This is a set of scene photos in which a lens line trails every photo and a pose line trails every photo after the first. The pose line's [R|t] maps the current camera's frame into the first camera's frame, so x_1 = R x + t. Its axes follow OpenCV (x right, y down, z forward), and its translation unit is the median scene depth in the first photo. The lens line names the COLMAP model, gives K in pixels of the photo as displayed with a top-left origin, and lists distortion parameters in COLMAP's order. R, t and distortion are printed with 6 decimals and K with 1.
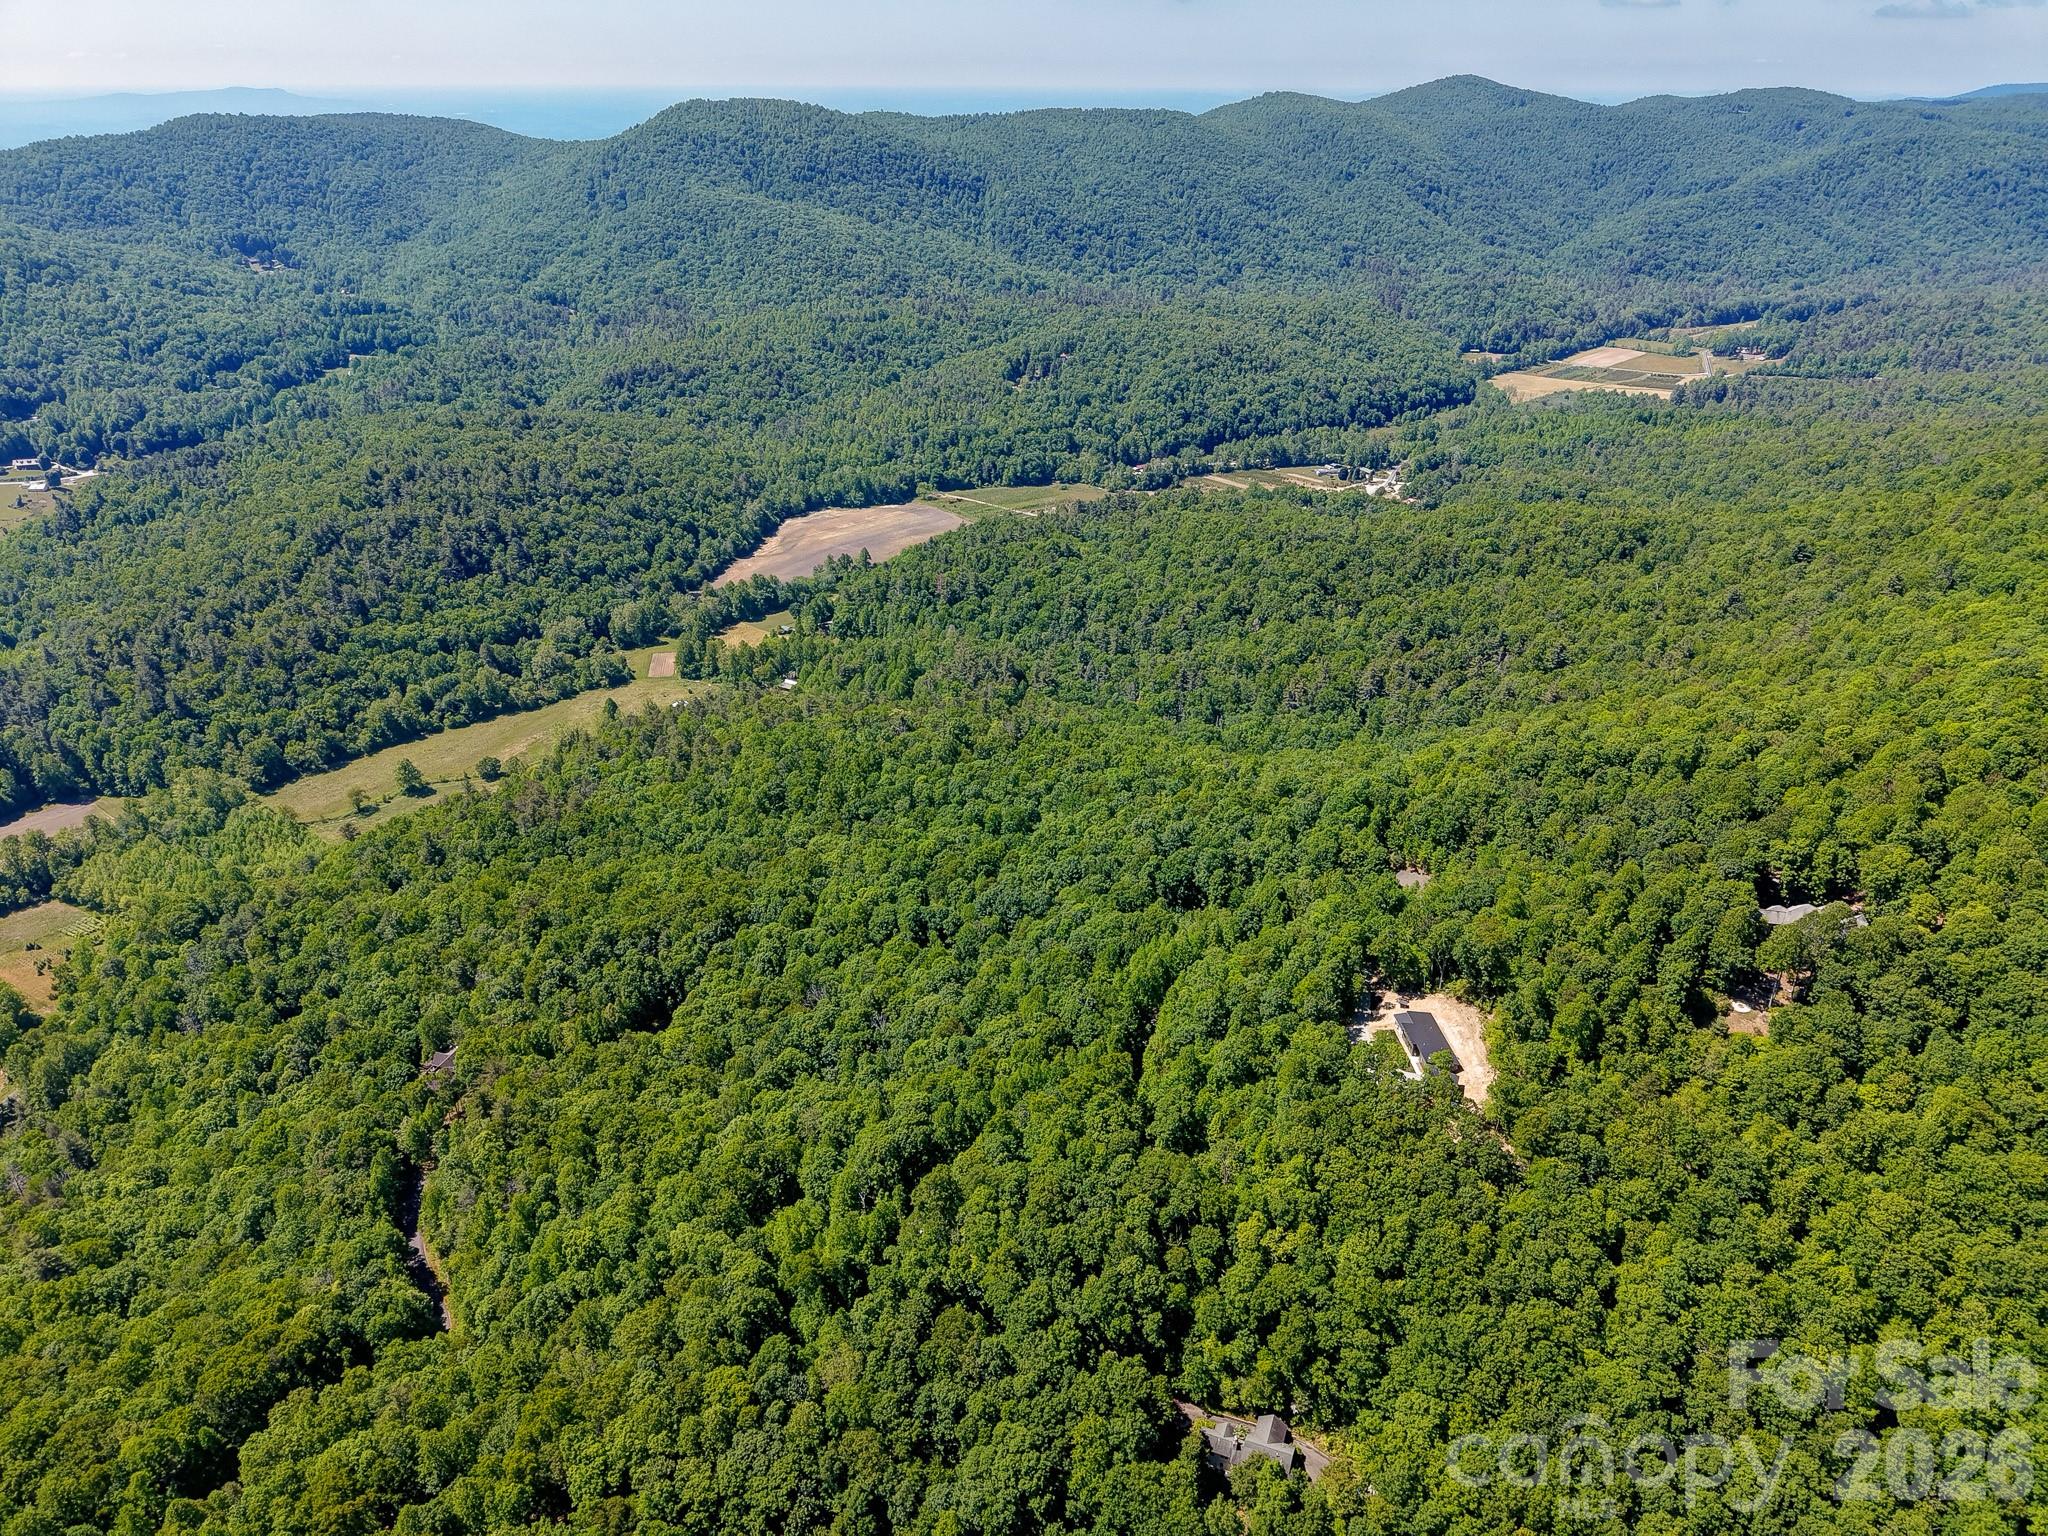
lens RADIAL K [[1369.2, 0, 1038.1], [0, 1369.2, 765.8], [0, 0, 1]] dist [0.042970, -0.040245]
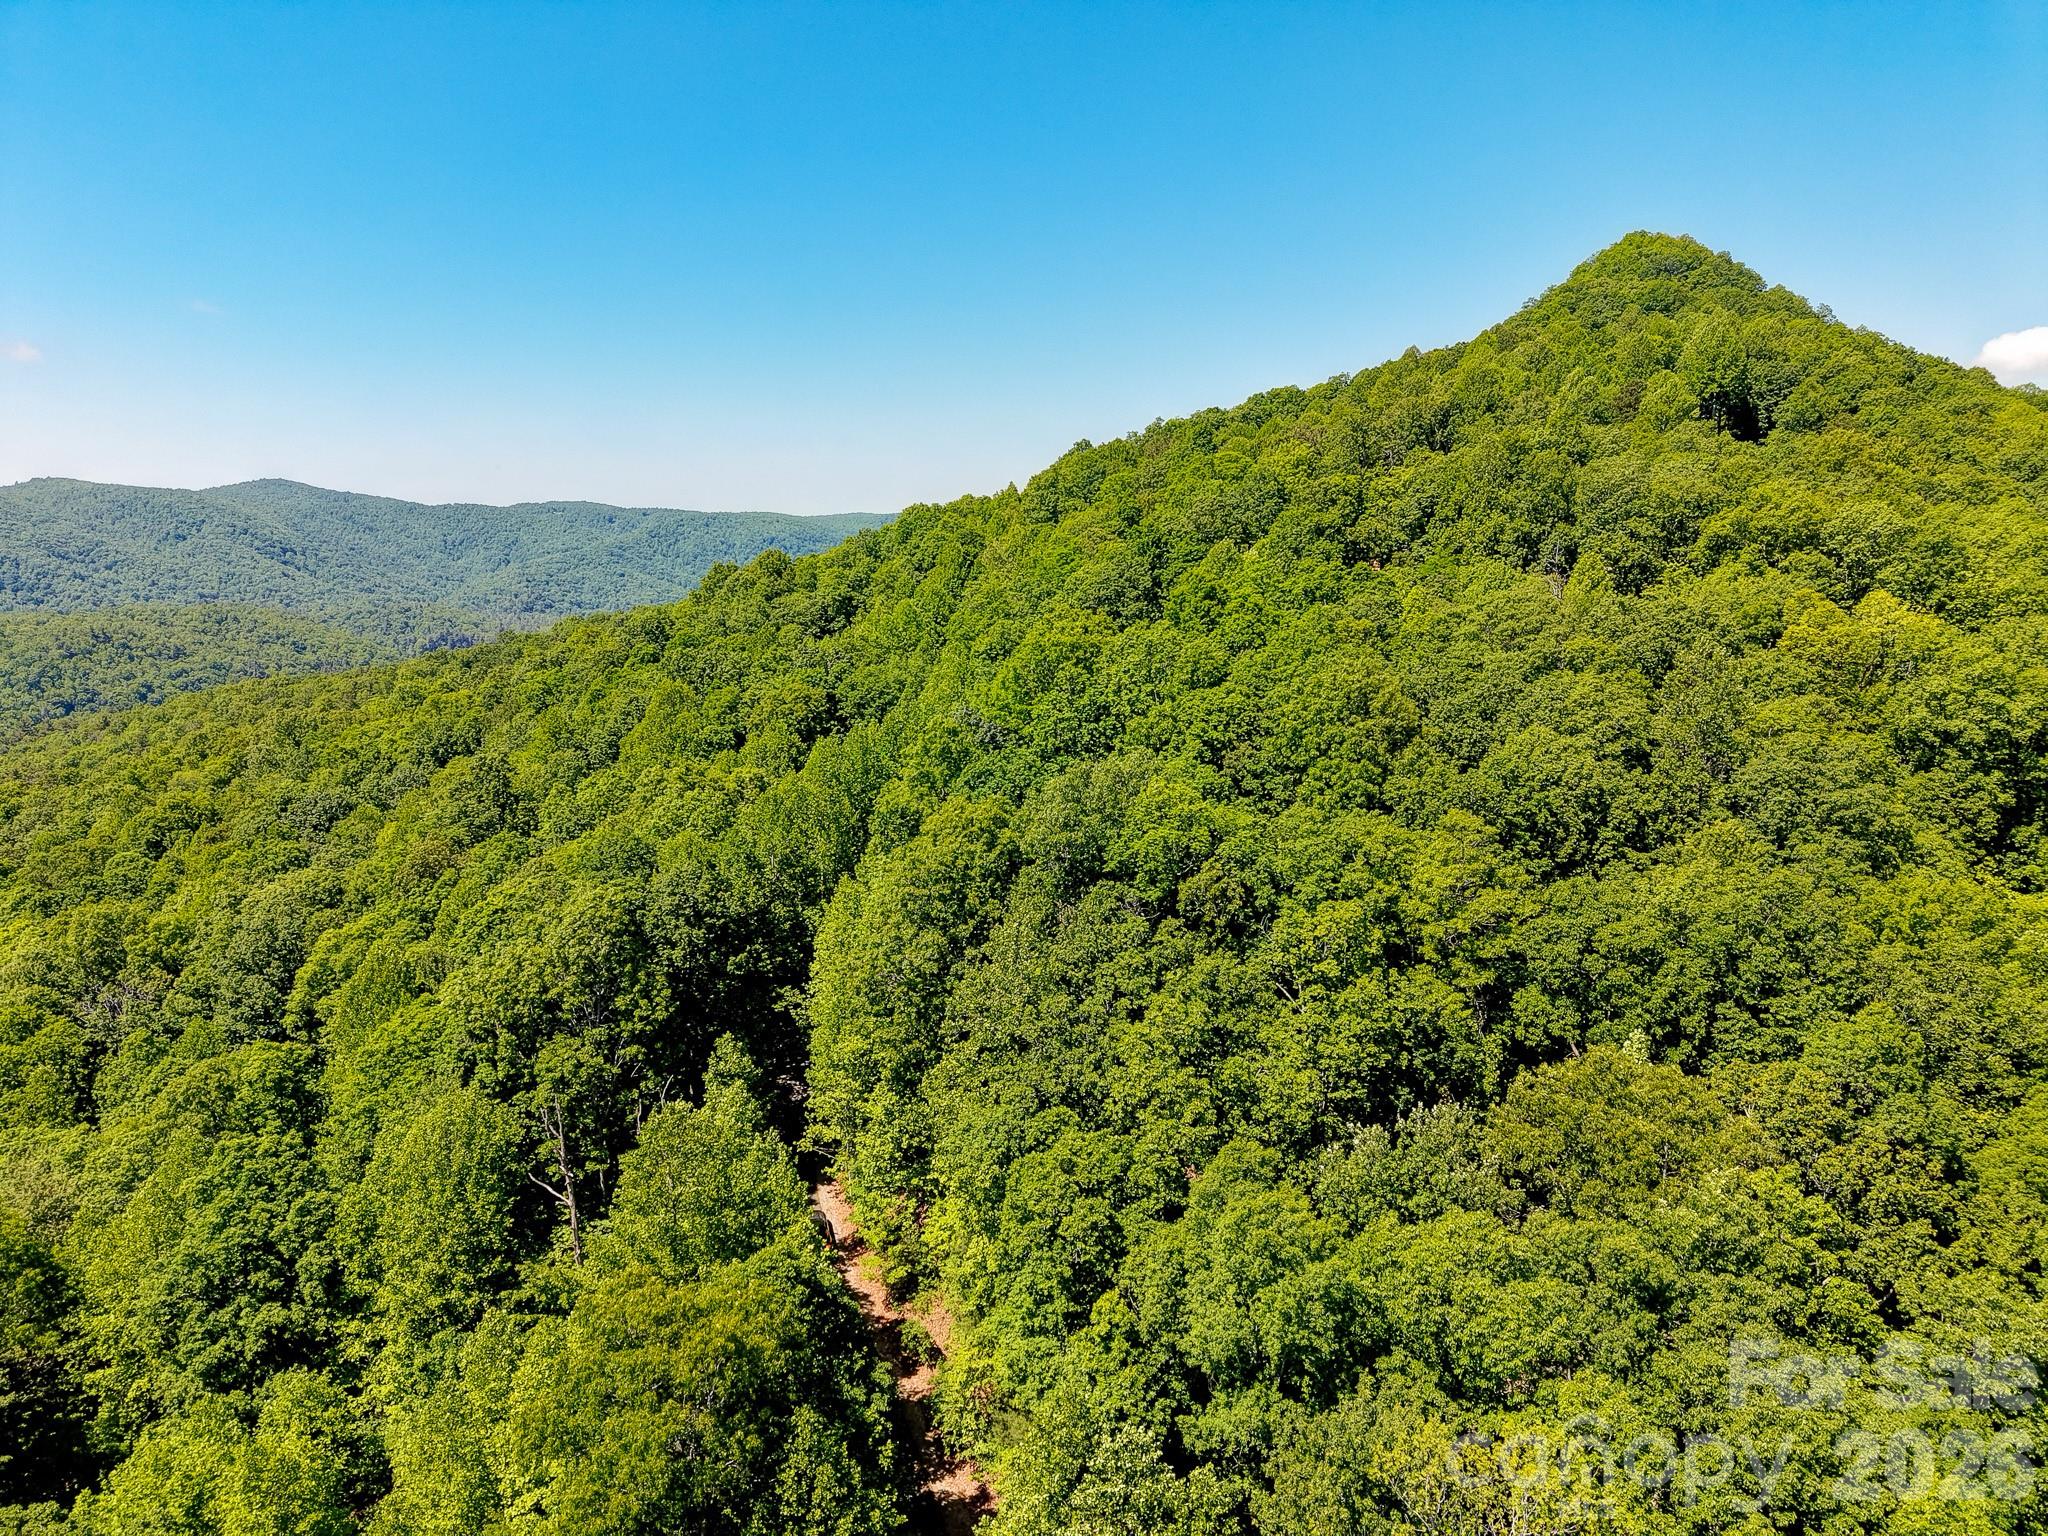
lens RADIAL K [[1369.2, 0, 1023.8], [0, 1369.2, 758.5], [0, 0, 1]] dist [0.042970, -0.040245]
pose [[0.706995, -0.119956, 0.696971, -0.176348], [0.330741, 0.927180, -0.175920, 0.251828], [-0.625115, 0.354892, 0.695186, 0.616305]]
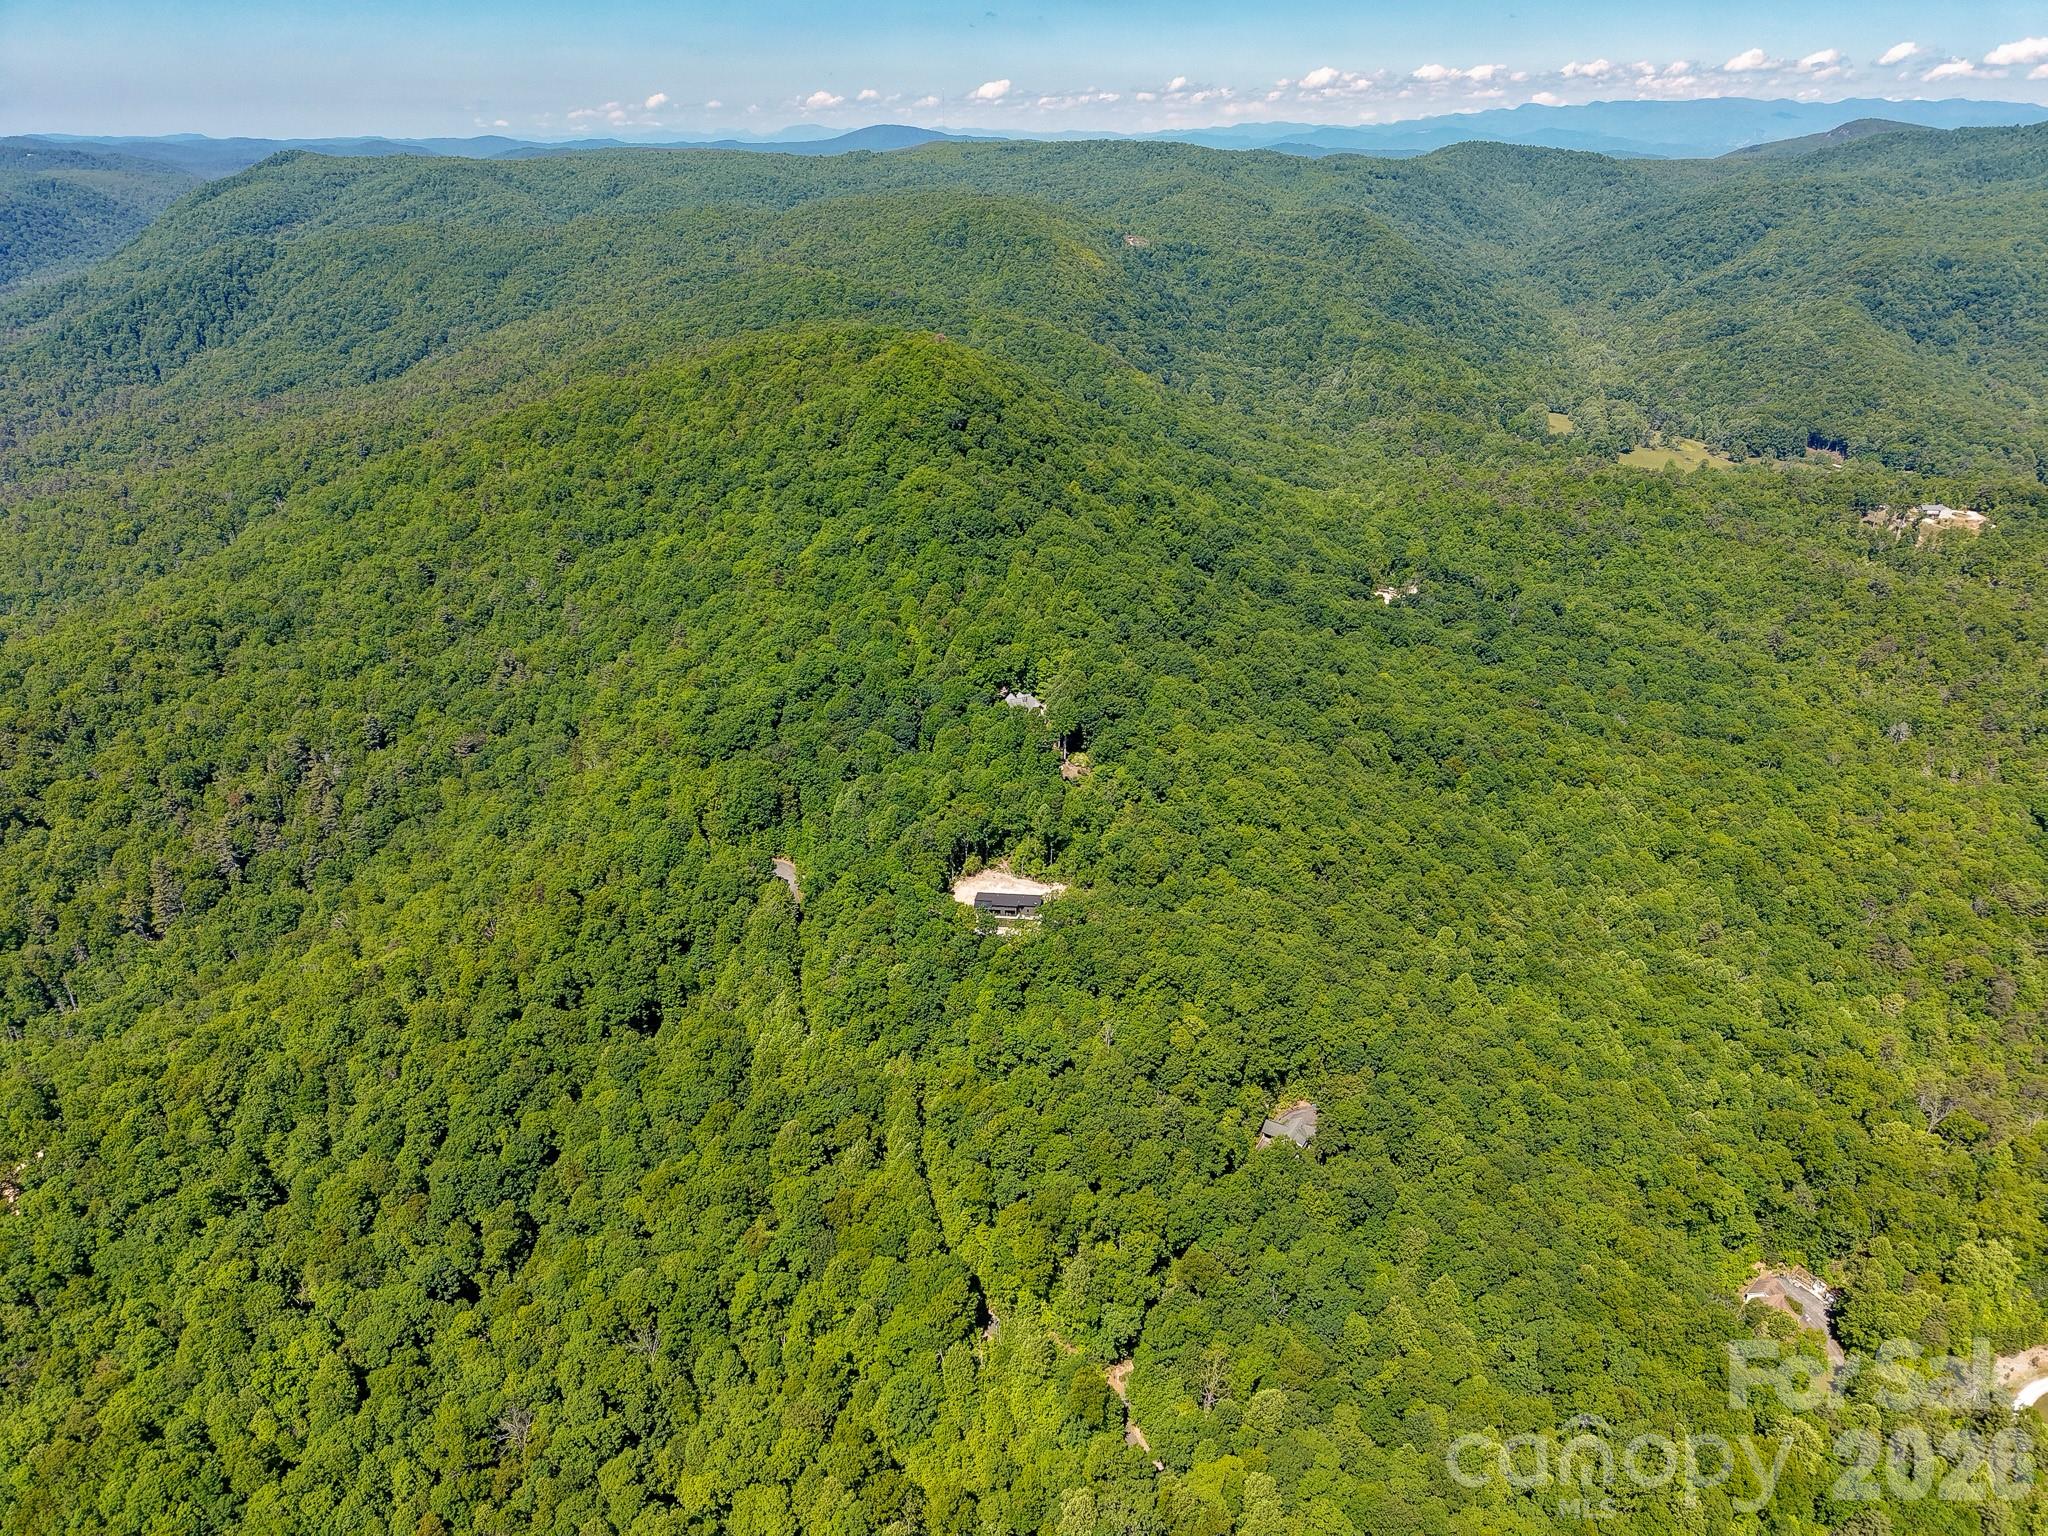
lens RADIAL K [[1369.2, 0, 1018.8], [0, 1369.2, 742.4], [0, 0, 1]] dist [0.042970, -0.040245]
pose [[0.200556, -0.403513, 0.892723, -0.616013], [0.450671, 0.847097, 0.281643, -0.217004], [-0.869869, 0.345839, 0.351742, 0.411117]]
